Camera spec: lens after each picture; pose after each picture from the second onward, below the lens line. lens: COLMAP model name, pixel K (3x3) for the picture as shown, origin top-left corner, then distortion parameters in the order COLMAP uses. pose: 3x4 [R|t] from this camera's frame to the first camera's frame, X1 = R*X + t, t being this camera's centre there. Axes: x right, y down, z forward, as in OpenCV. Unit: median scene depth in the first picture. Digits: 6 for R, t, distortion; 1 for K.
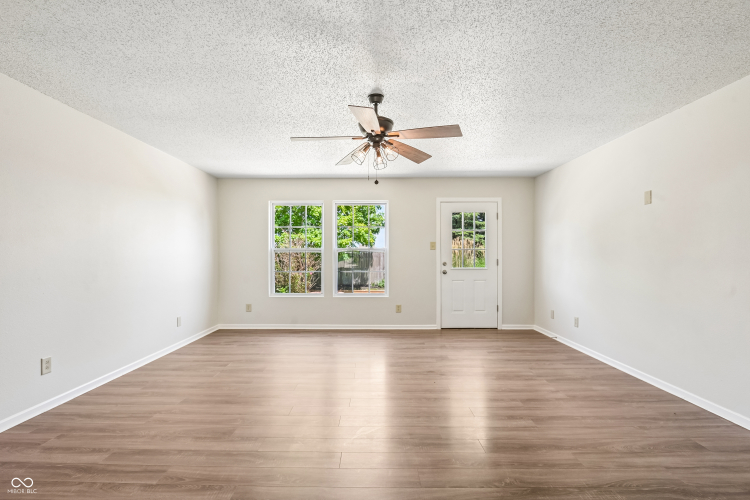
lens RADIAL K [[348.5, 0, 370.7], [0, 348.5, 252.7], [0, 0, 1]] dist [-0.006233, -0.006673]
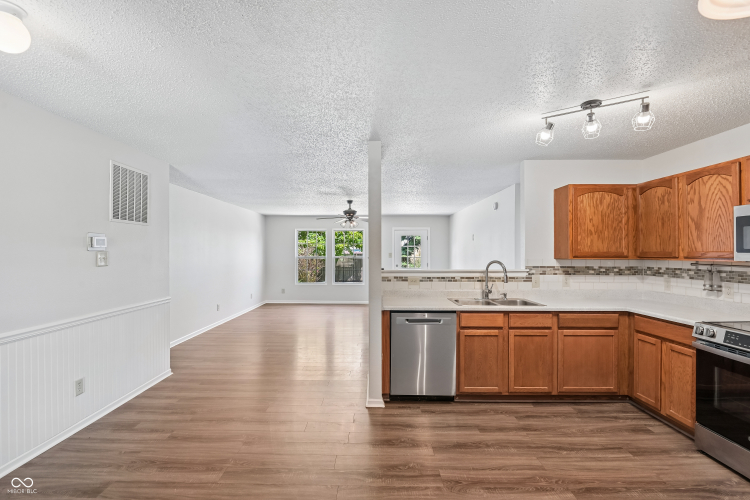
lens RADIAL K [[348.5, 0, 365.1], [0, 348.5, 250.5], [0, 0, 1]] dist [-0.006233, -0.006673]
pose [[0.999924, 0.003246, -0.011922, 0.074896], [-0.003244, 0.999995, 0.000144, -0.043635], [0.011922, -0.000105, 0.999929, -0.738667]]
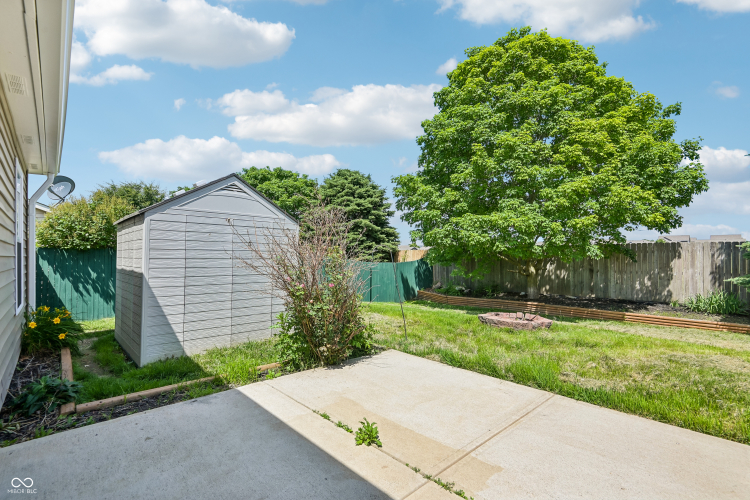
lens RADIAL K [[348.5, 0, 375.5], [0, 348.5, 252.4], [0, 0, 1]] dist [-0.006233, -0.006673]
pose [[0.689075, -0.003063, -0.724684, 0.231278], [0.001999, 0.999995, -0.002325, 0.034098], [0.724688, 0.000153, 0.689077, 1.173198]]
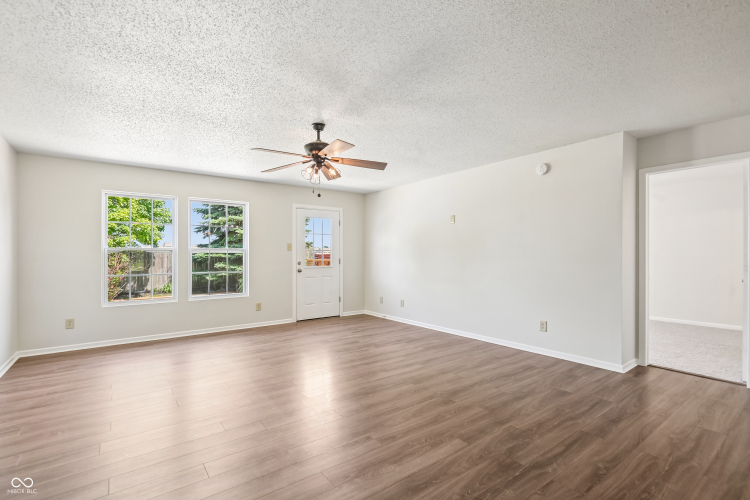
lens RADIAL K [[348.5, 0, 370.6], [0, 348.5, 257.7], [0, 0, 1]] dist [-0.006233, -0.006673]
pose [[0.801154, -0.005818, 0.598431, -0.277087], [-0.002098, 0.999919, 0.012530, -0.000936], [-0.598455, -0.011294, 0.801077, -0.038493]]
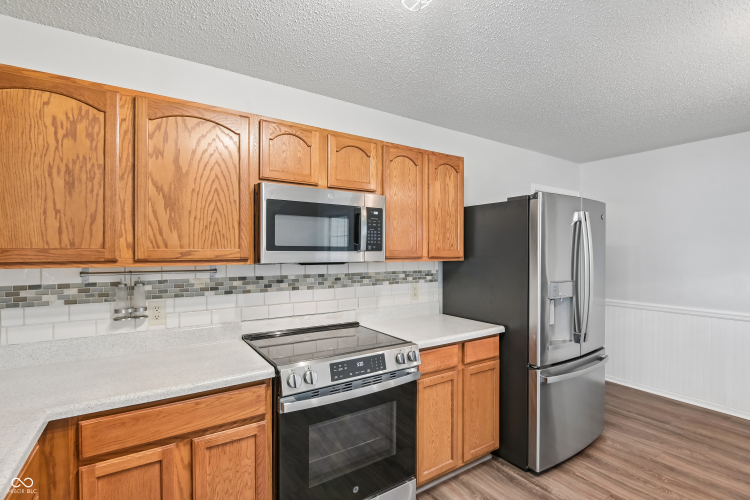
lens RADIAL K [[348.5, 0, 369.4], [0, 348.5, 250.9], [0, 0, 1]] dist [-0.006233, -0.006673]
pose [[-0.541193, 0.000969, 0.840898, 0.235971], [-0.004864, 0.999979, -0.004283, -0.041832], [-0.840884, -0.006408, -0.541177, -0.215509]]
